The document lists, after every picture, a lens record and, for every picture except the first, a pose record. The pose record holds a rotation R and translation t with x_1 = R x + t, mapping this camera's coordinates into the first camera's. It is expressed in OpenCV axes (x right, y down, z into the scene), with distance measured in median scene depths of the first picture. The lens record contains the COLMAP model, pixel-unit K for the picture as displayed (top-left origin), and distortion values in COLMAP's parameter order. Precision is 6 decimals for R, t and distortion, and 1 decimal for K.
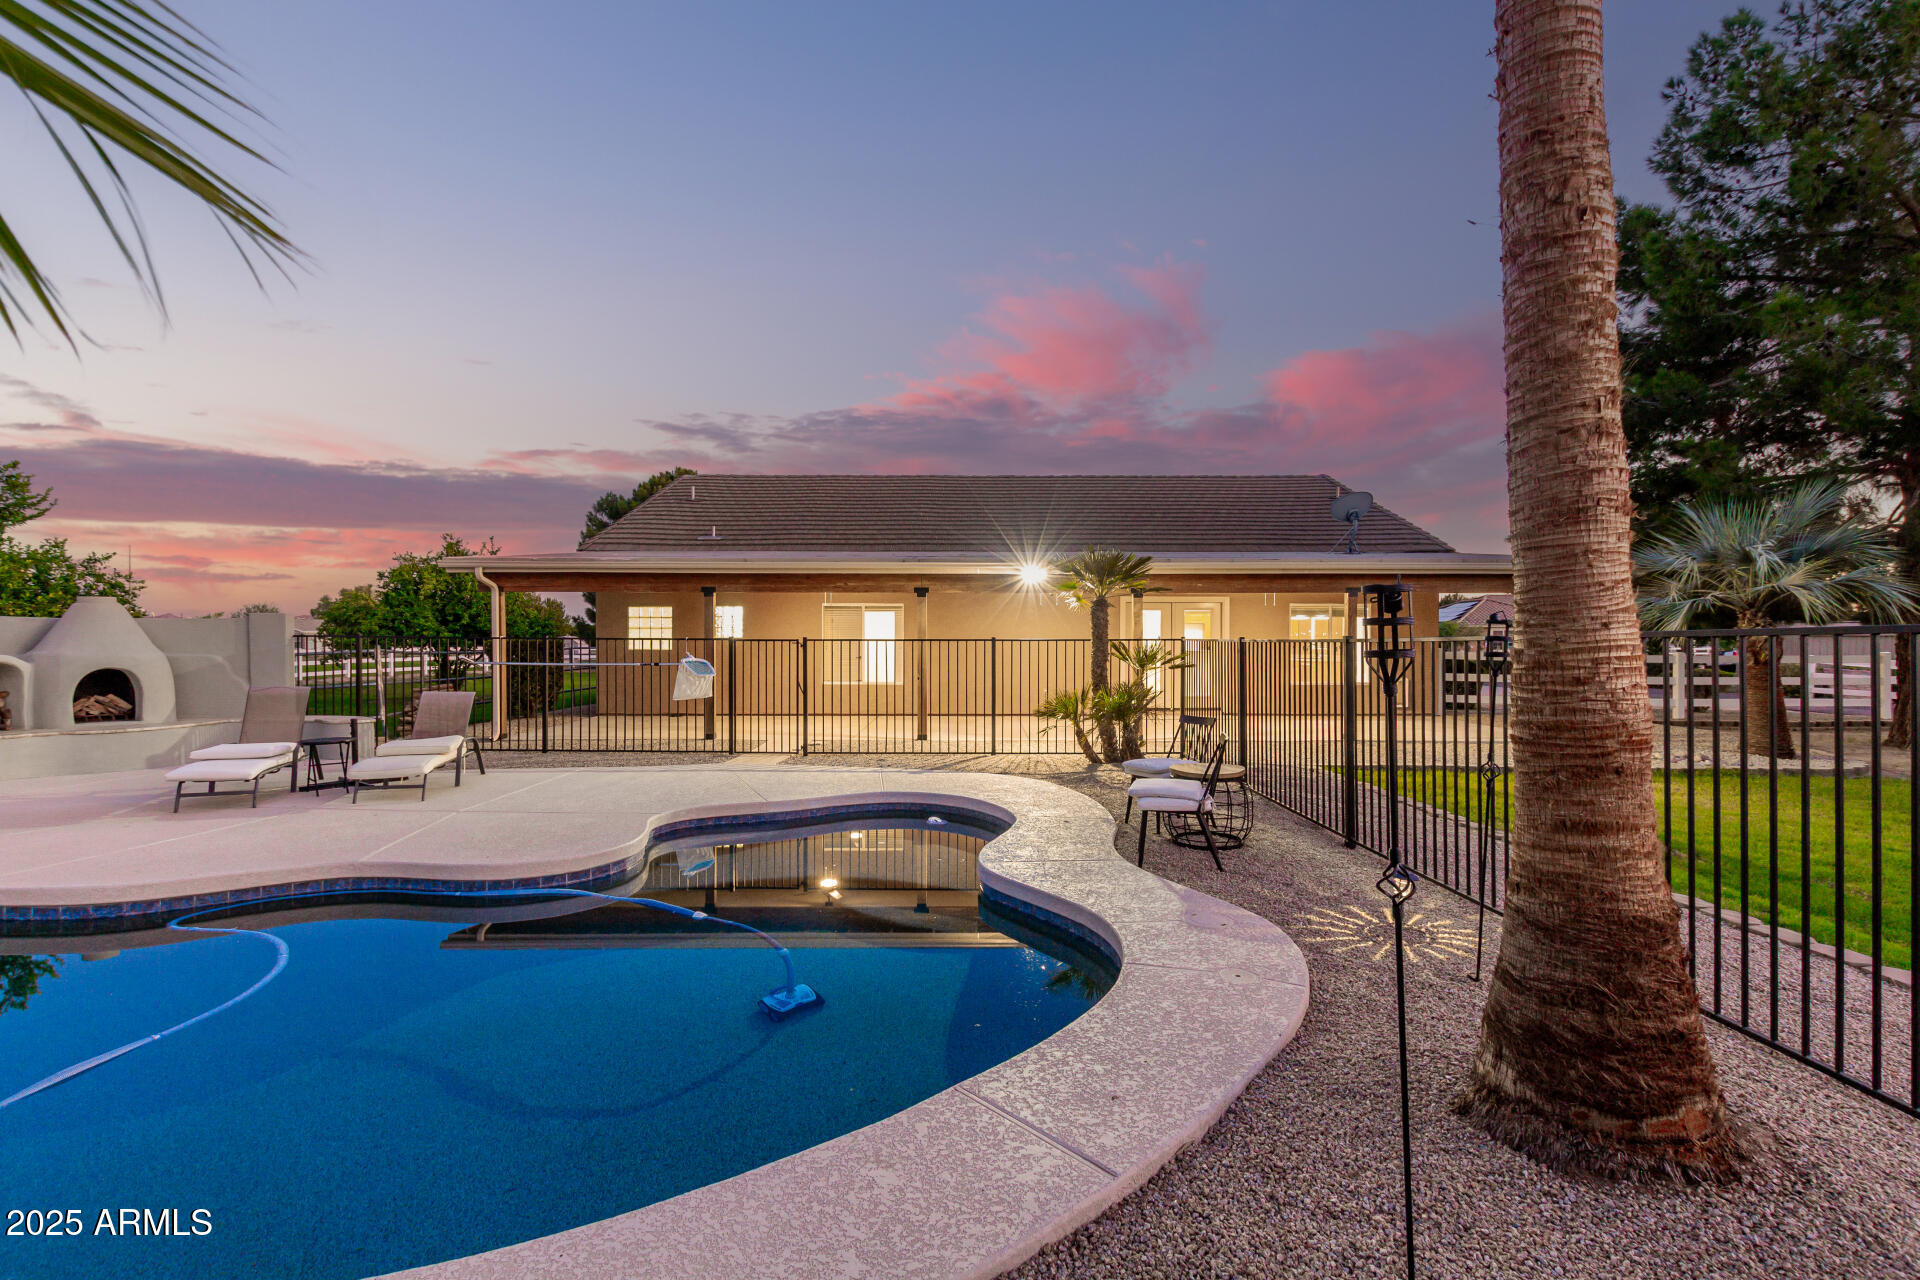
lens RADIAL K [[879.9, 0, 971.2], [0, 879.9, 657.9], [0, 0, 1]] dist [0.003059, 0.000253]
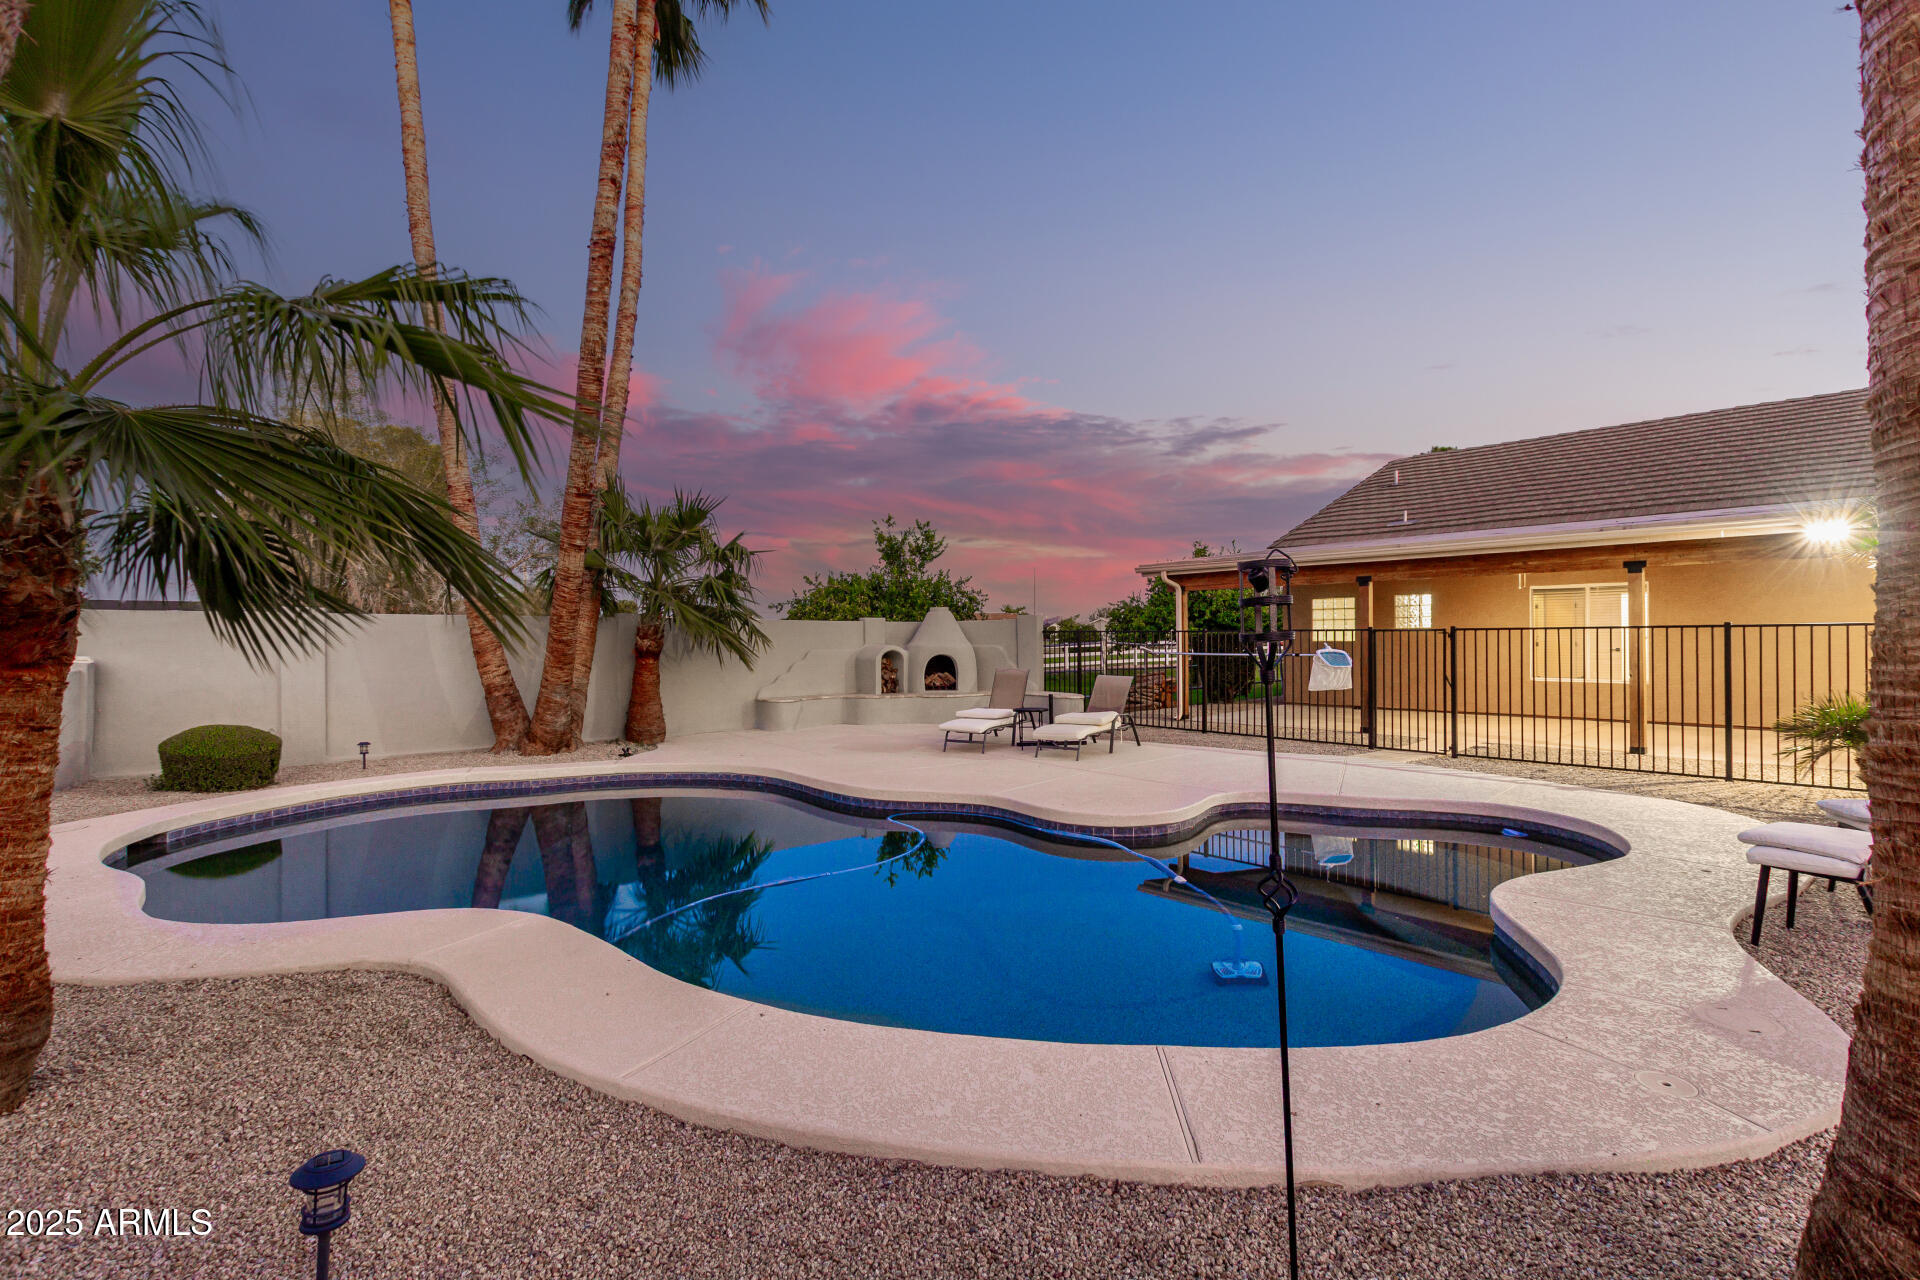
lens RADIAL K [[879.9, 0, 969.8], [0, 879.9, 633.7], [0, 0, 1]] dist [0.003059, 0.000253]
pose [[0.667100, -0.010251, -0.744898, 0.153490], [-0.003808, 0.999845, -0.017170, 0.001433], [0.744959, 0.014290, 0.666957, 0.026855]]
